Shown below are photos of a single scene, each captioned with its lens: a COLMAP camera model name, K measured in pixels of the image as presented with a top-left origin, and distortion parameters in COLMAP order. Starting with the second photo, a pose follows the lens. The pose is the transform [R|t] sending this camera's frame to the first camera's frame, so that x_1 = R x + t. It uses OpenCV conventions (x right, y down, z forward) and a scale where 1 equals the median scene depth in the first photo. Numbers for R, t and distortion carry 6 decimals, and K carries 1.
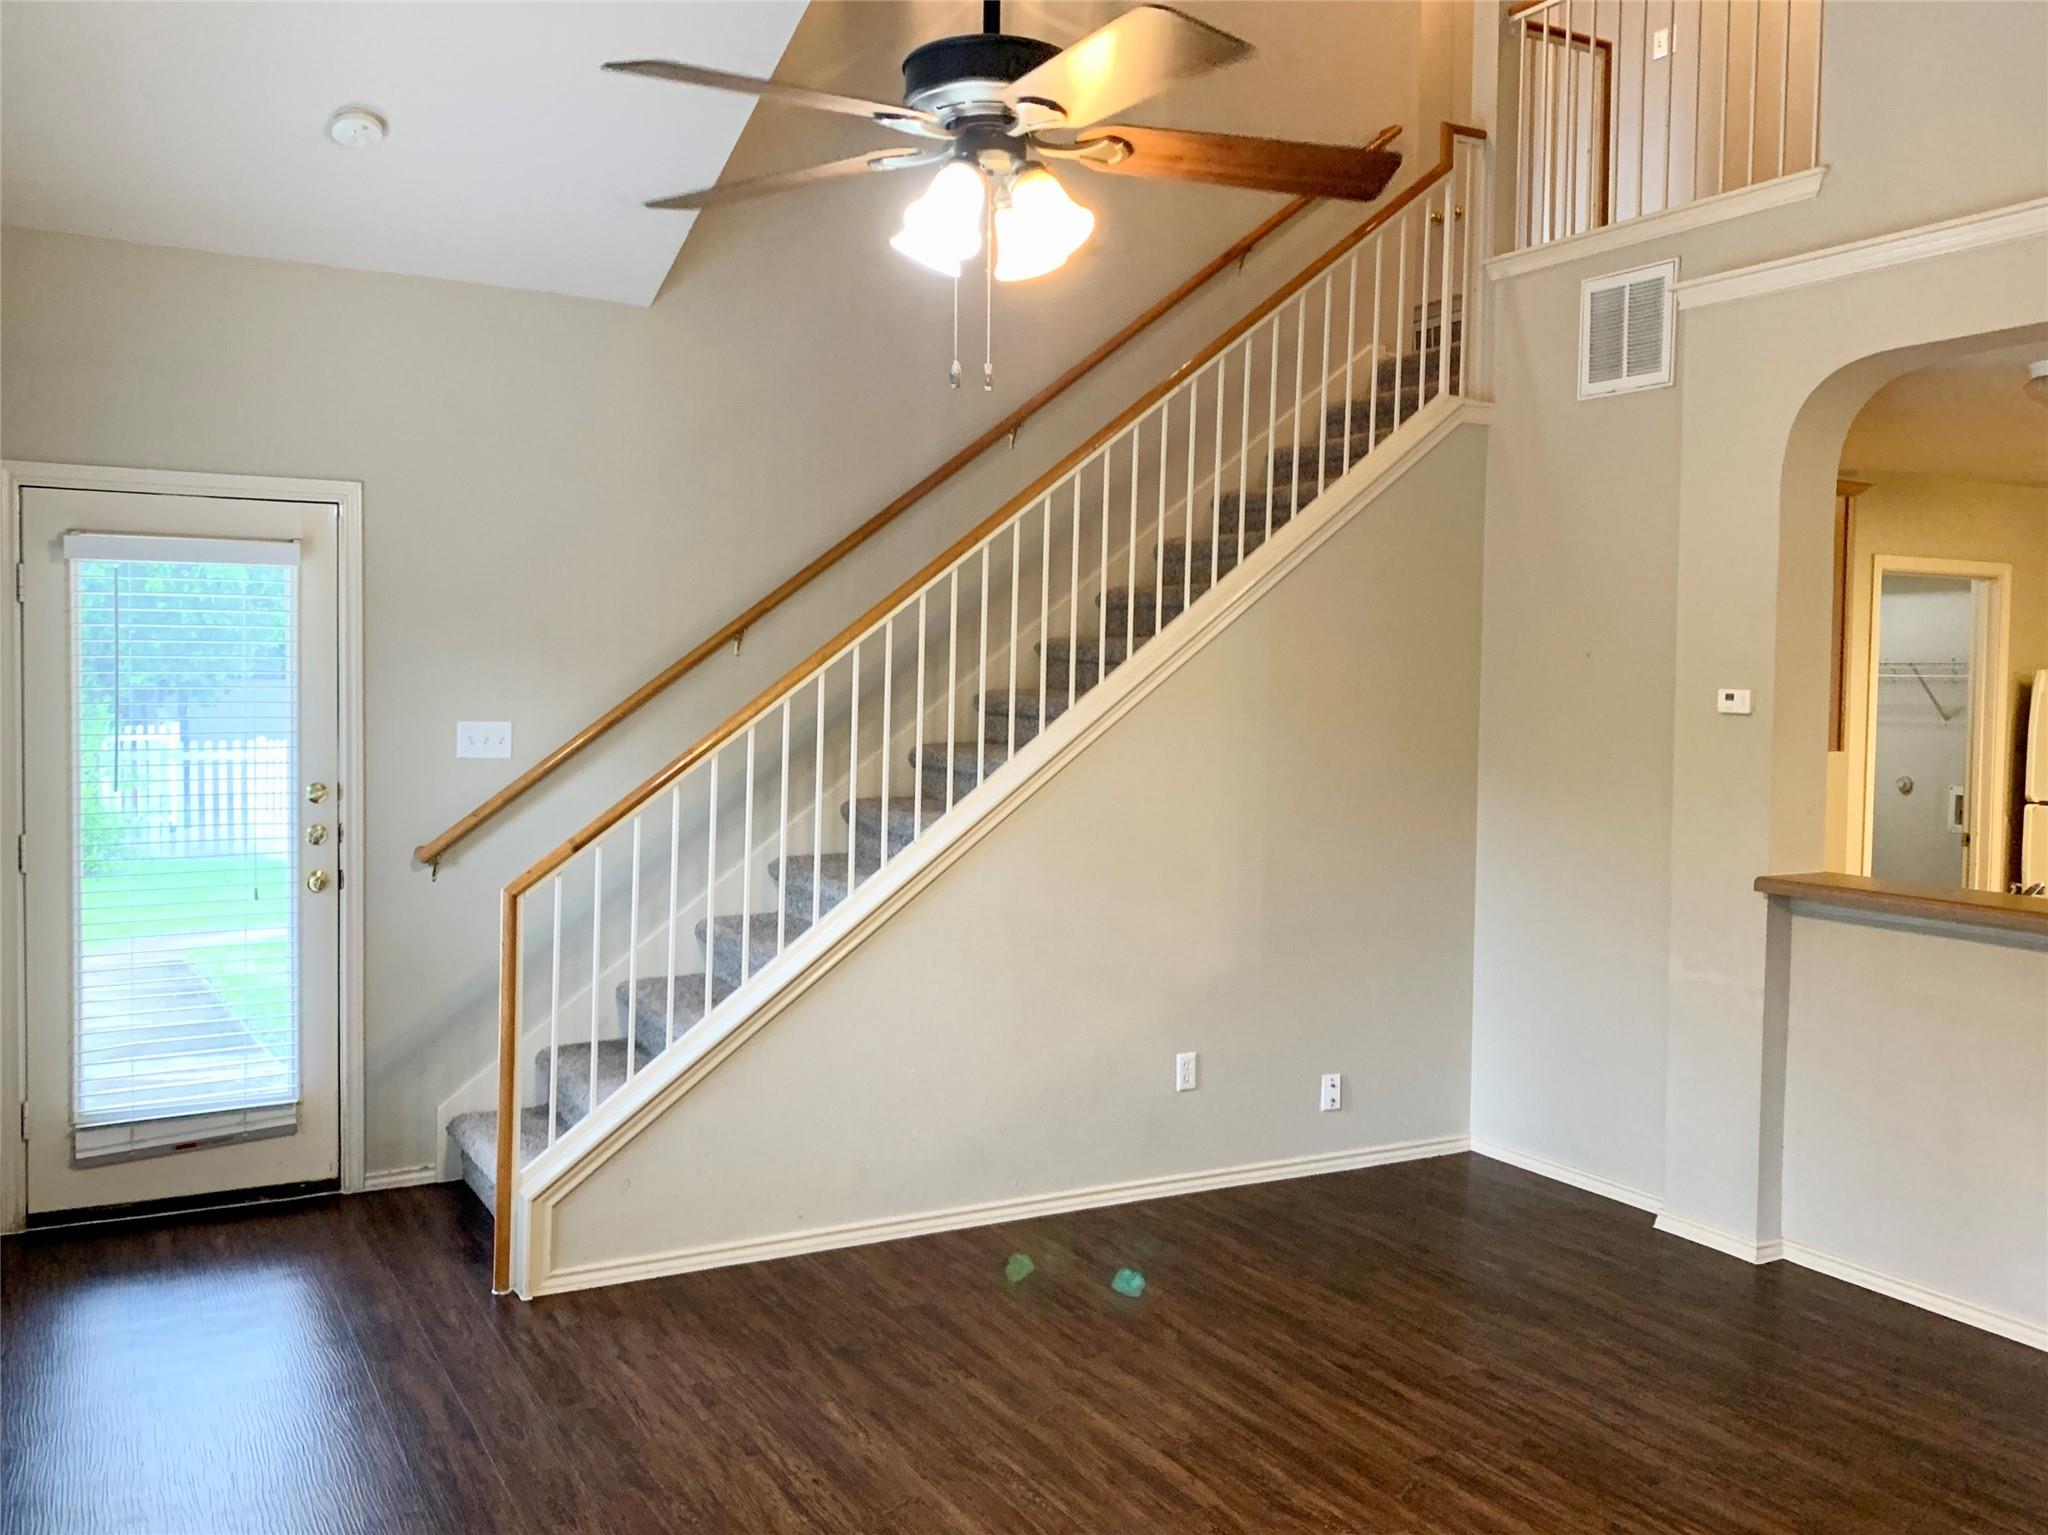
lens RADIAL K [[1704.2, 0, 1024.0], [0, 1704.2, 767.5], [0, 0, 1]] dist [0.008622, 0.001189]
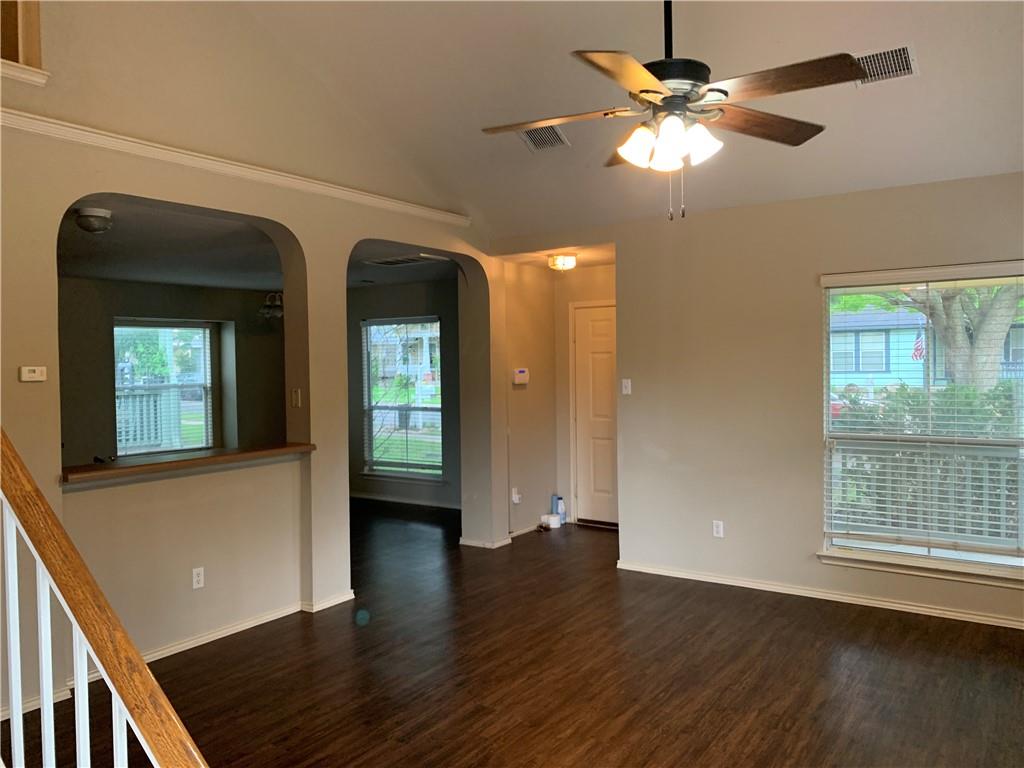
lens RADIAL K [[767.9, 0, 512.0], [0, 767.9, 384.0], [0, 0, 1]] dist [0.004337, -0.002546]
pose [[-0.443849, -0.026628, 0.895706, -0.512592], [0.055747, 0.996802, 0.057258, -0.050864], [-0.894366, 0.075347, -0.440945, 1.022574]]
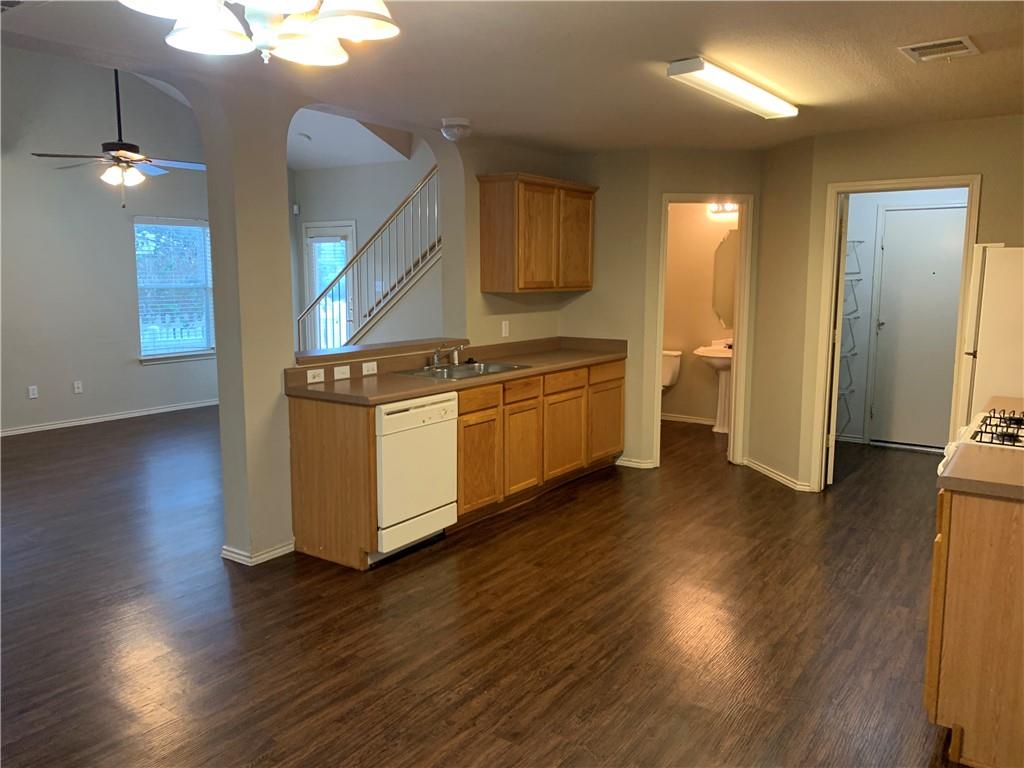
lens RADIAL K [[767.9, 0, 512.0], [0, 767.9, 384.0], [0, 0, 1]] dist [0.004337, -0.002546]
pose [[0.423046, 0.123334, -0.897675, 1.689225], [-0.044763, 0.992328, 0.115243, -0.012814], [0.905002, -0.008570, 0.425321, 0.674062]]
